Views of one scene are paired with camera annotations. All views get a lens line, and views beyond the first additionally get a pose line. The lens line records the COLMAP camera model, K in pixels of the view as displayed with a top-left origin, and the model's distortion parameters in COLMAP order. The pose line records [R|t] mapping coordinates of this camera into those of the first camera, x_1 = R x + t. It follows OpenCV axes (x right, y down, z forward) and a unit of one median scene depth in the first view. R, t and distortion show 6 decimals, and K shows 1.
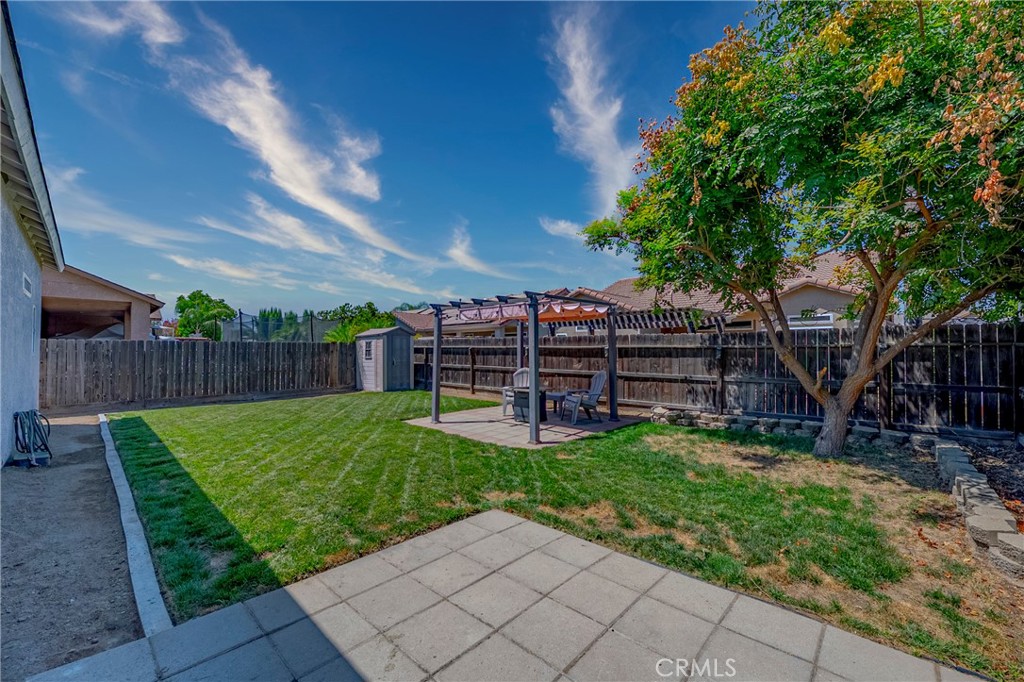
lens RADIAL K [[407.4, 0, 510.4], [0, 407.4, 341.2], [0, 0, 1]] dist [-0.013089, 0.001038]
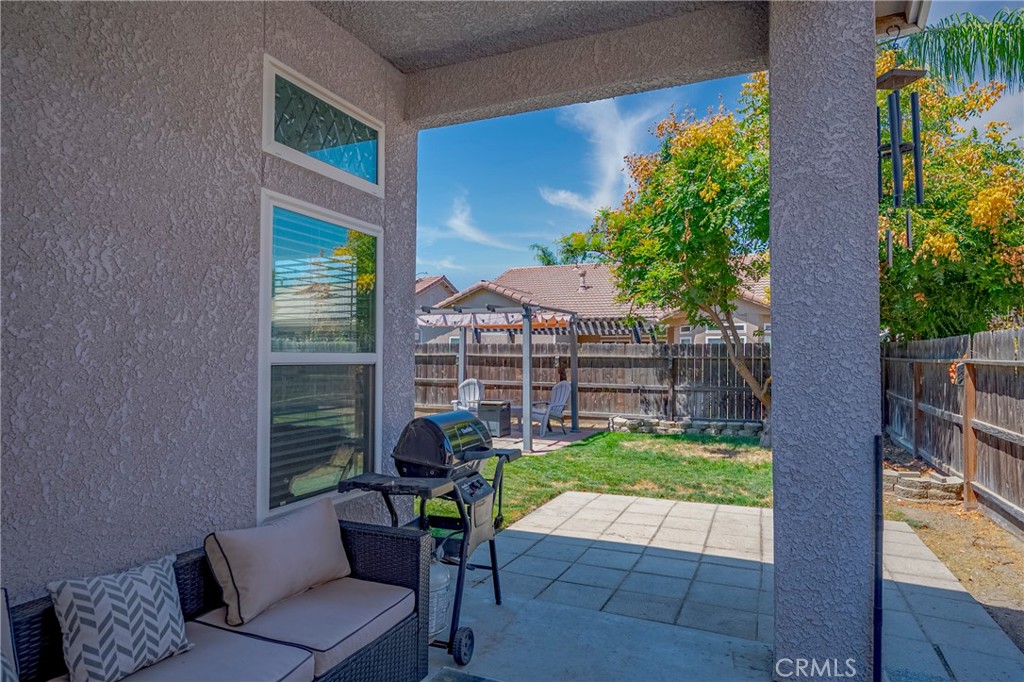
lens RADIAL K [[595.5, 0, 510.6], [0, 595.5, 342.8], [0, 0, 1]] dist [0.004607, 0.000685]
pose [[0.941637, 0.014759, 0.336308, -0.387985], [-0.014441, 0.999890, -0.003447, -0.012853], [-0.336321, -0.001611, 0.941746, -0.304180]]
